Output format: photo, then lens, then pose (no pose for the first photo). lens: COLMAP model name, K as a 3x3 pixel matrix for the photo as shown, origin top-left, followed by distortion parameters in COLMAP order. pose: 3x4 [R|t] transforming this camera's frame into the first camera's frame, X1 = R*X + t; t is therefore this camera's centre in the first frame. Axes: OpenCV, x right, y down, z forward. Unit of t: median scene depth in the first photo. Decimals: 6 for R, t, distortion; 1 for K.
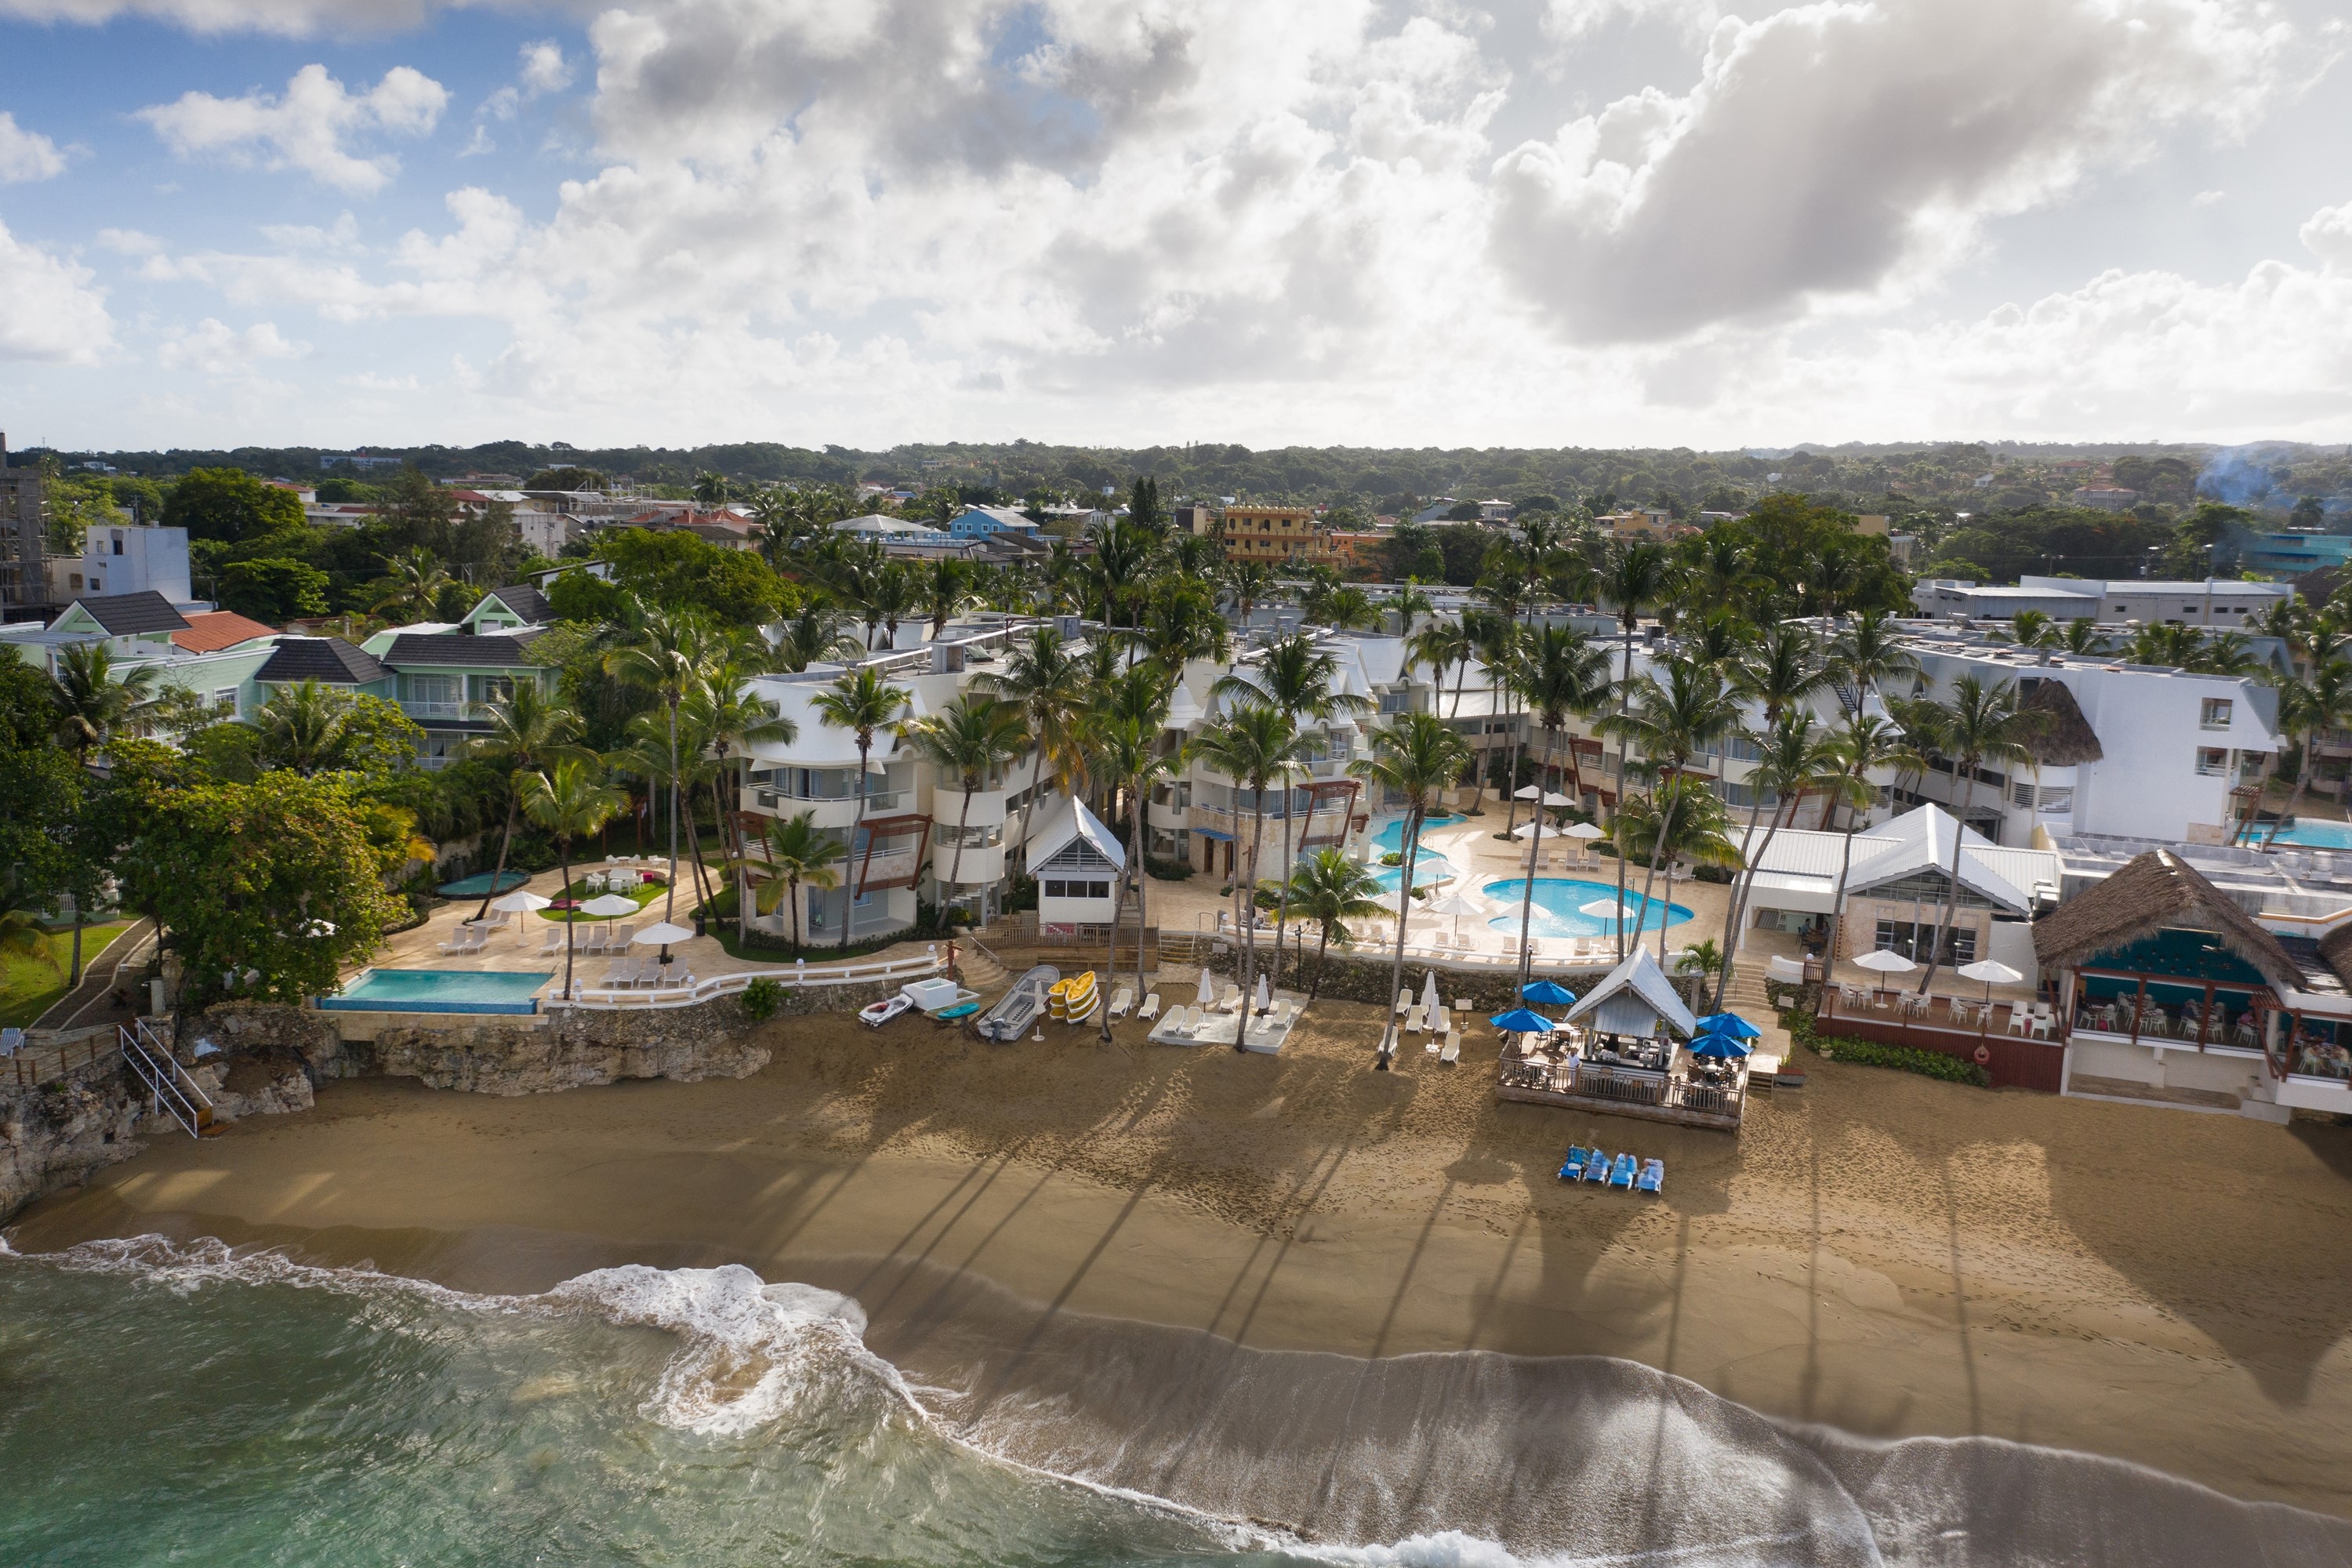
lens RADIAL K [[1923.6, 0, 1176.0], [0, 1923.6, 784.0], [0, 0, 1]] dist [-0.011505, -0.000488]
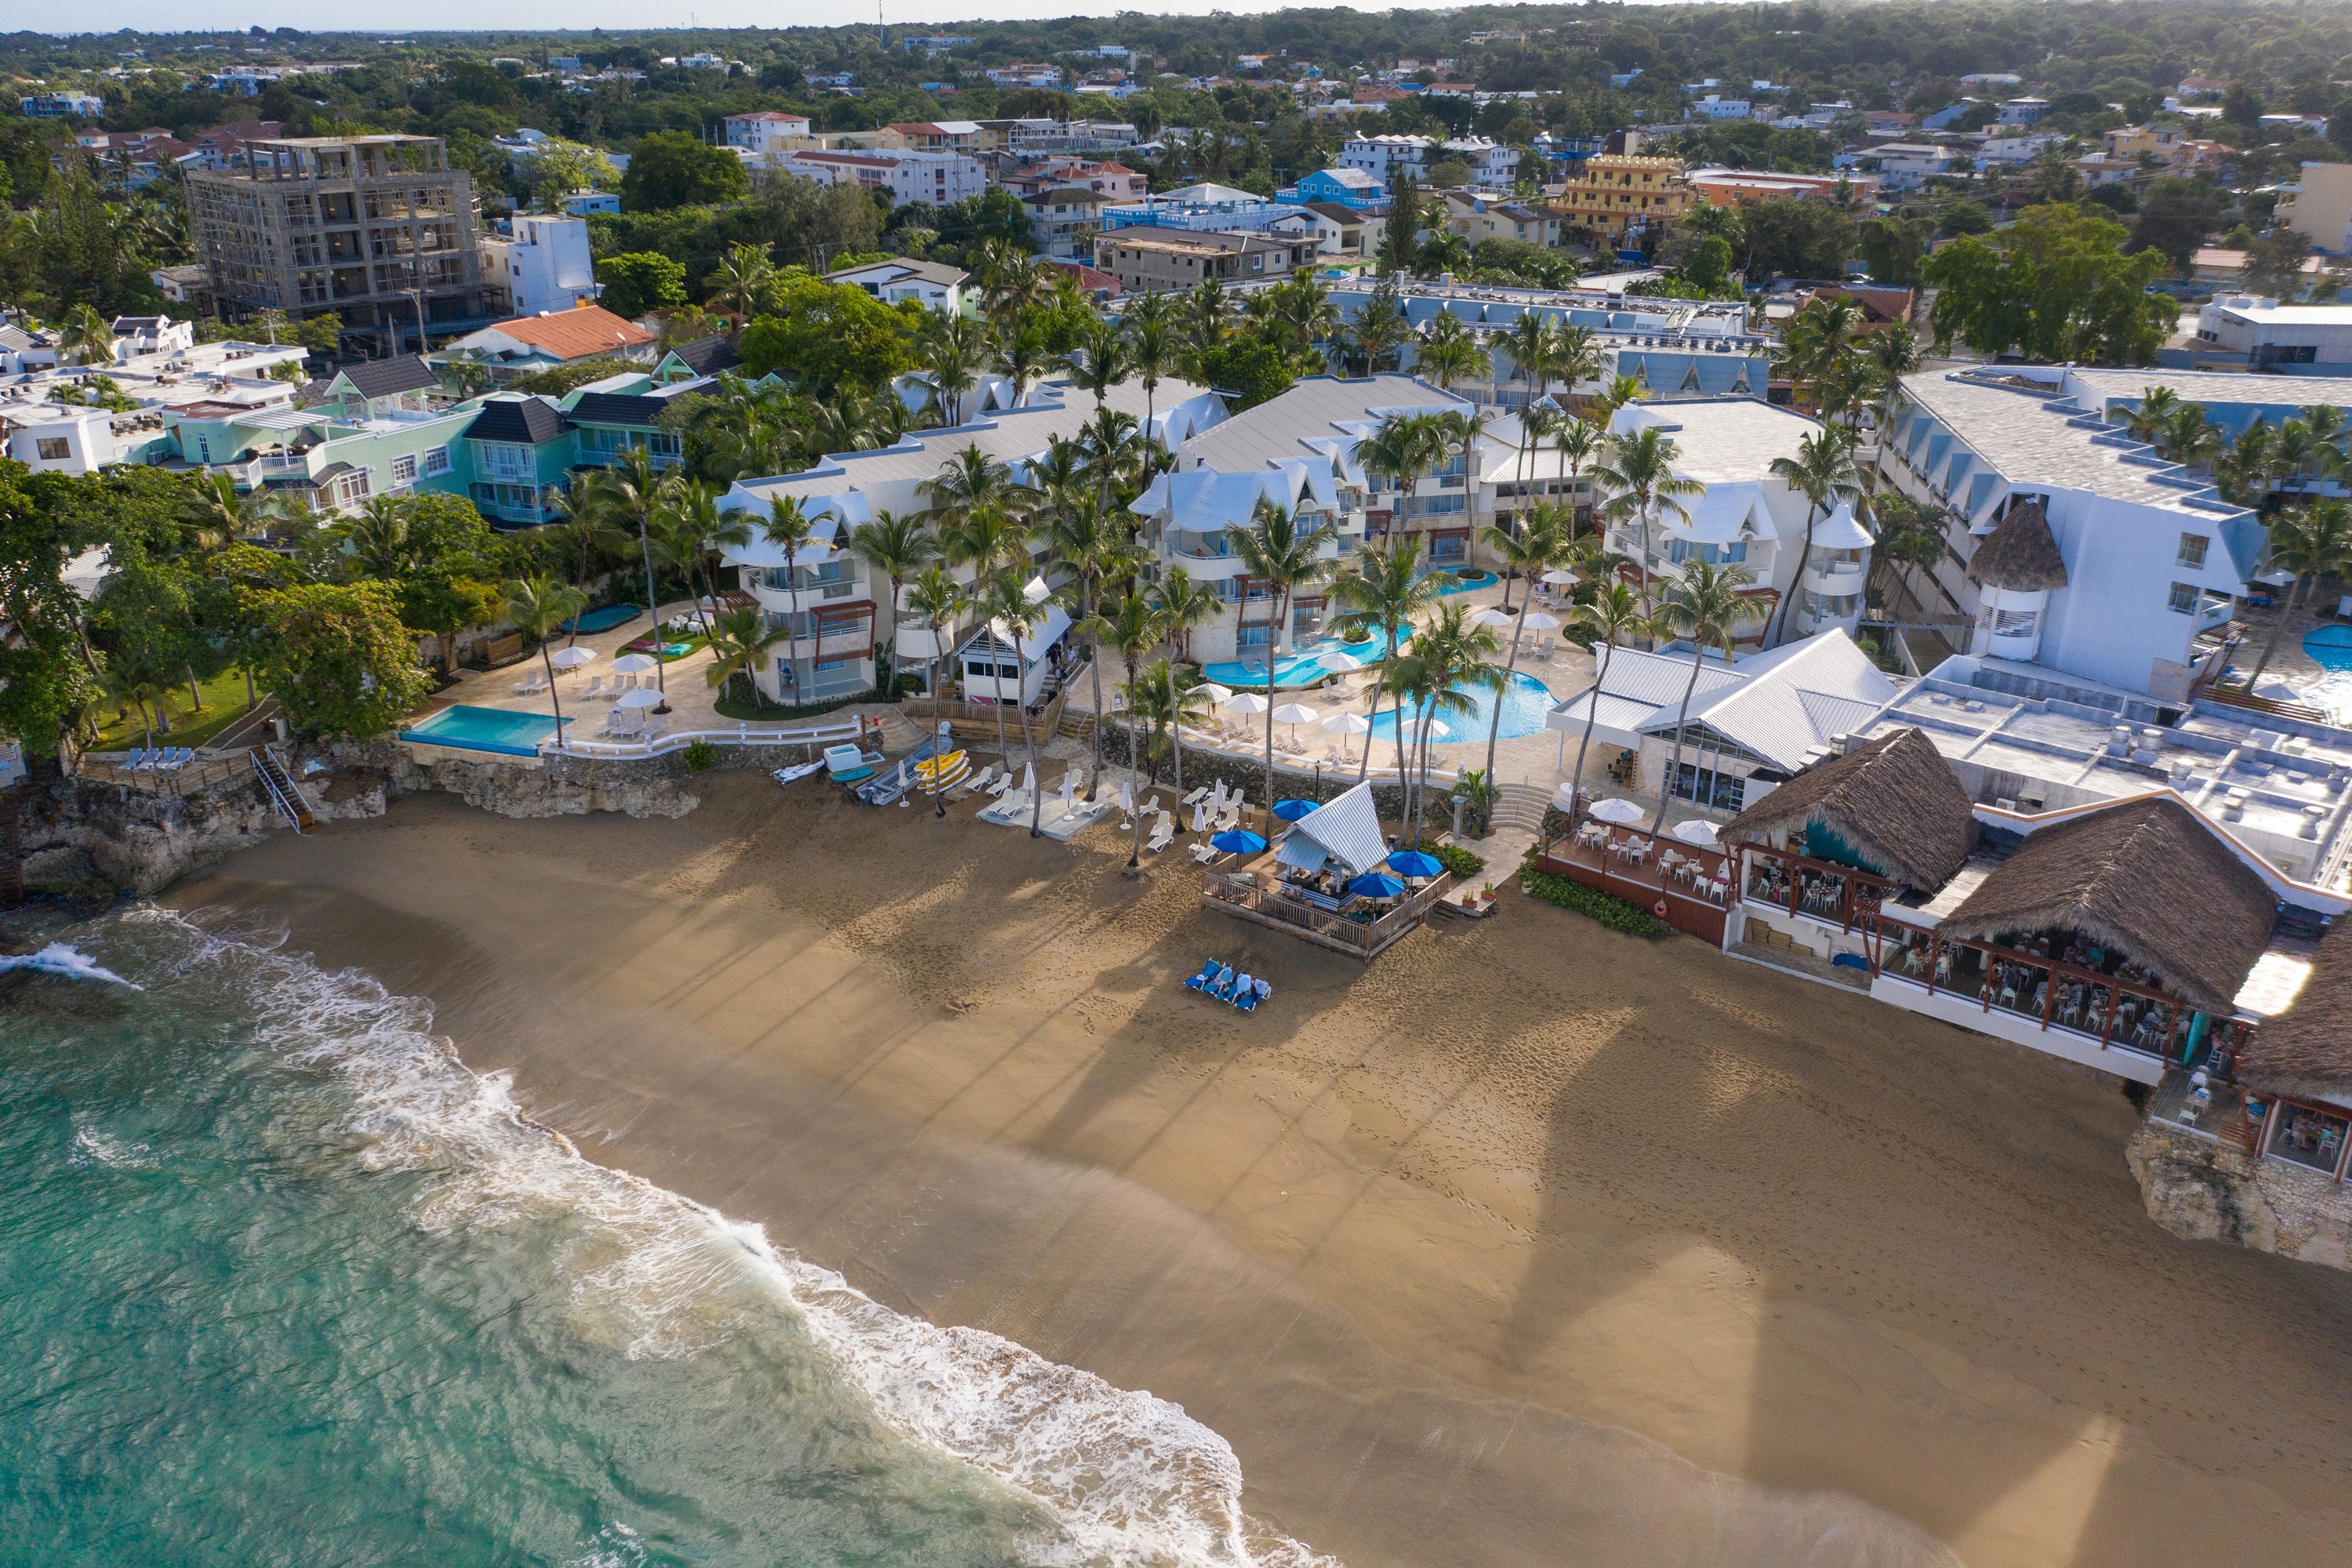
lens RADIAL K [[1923.6, 0, 1176.0], [0, 1923.6, 784.0], [0, 0, 1]] dist [-0.011505, -0.000488]
pose [[0.951633, 0.090928, -0.293473, 0.469912], [-0.023412, 0.973886, 0.225827, -0.169299], [0.306343, -0.208034, 0.928911, -0.102038]]
